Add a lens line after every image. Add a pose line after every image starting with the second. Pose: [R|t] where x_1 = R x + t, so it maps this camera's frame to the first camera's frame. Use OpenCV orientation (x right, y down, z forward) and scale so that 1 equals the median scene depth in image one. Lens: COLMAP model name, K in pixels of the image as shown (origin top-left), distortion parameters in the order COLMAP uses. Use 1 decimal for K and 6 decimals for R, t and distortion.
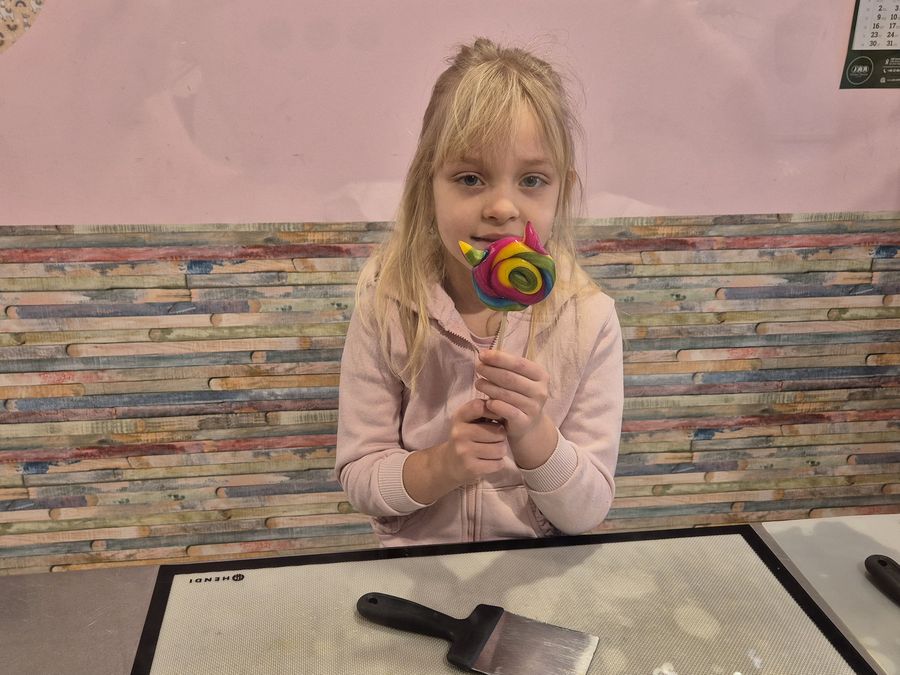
lens RADIAL K [[911.8, 0, 435.7], [0, 911.8, 332.2], [0, 0, 1]] dist [0.052938, 0.000000]
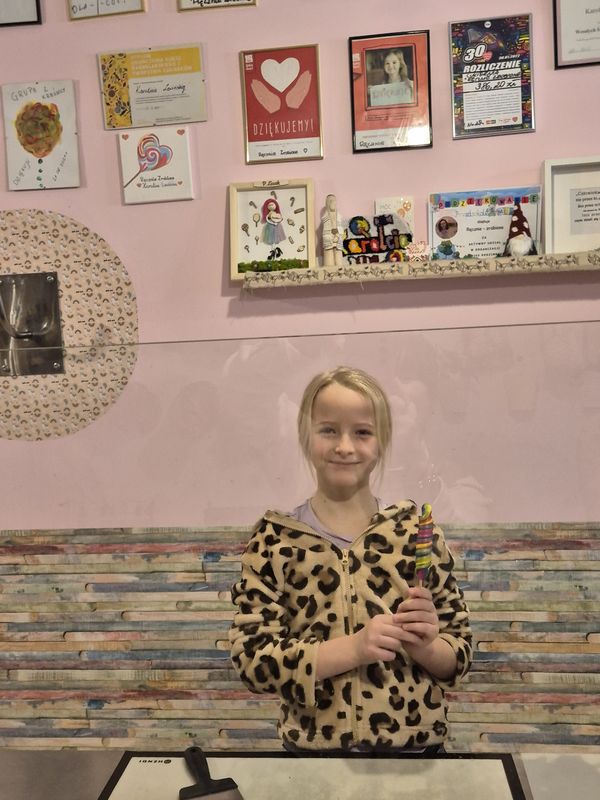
lens RADIAL K [[810.5, 0, 289.2], [0, 810.5, 384.9], [0, 0, 1]] dist [0.052938, 0.000000]
pose [[0.970686, -0.036505, -0.237565, 0.161405], [-0.028399, 0.964056, -0.264179, 0.001169], [0.238669, 0.263181, 0.934758, -0.213366]]
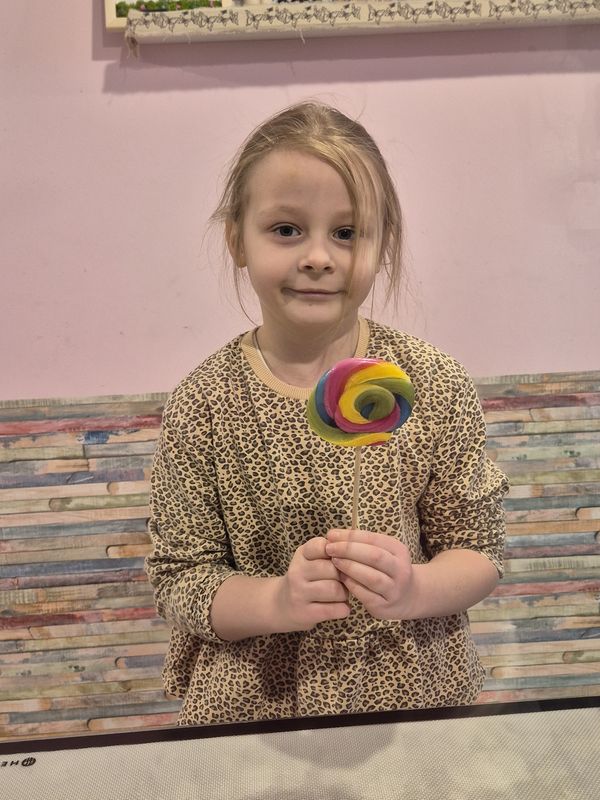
lens RADIAL K [[810.5, 0, 297.2], [0, 810.5, 392.9], [0, 0, 1]] dist [0.052938, 0.000000]
pose [[0.995369, -0.038451, -0.088107, 0.051038], [0.025060, 0.988620, -0.148329, 0.021122], [0.092808, 0.145434, 0.985005, 0.097083]]
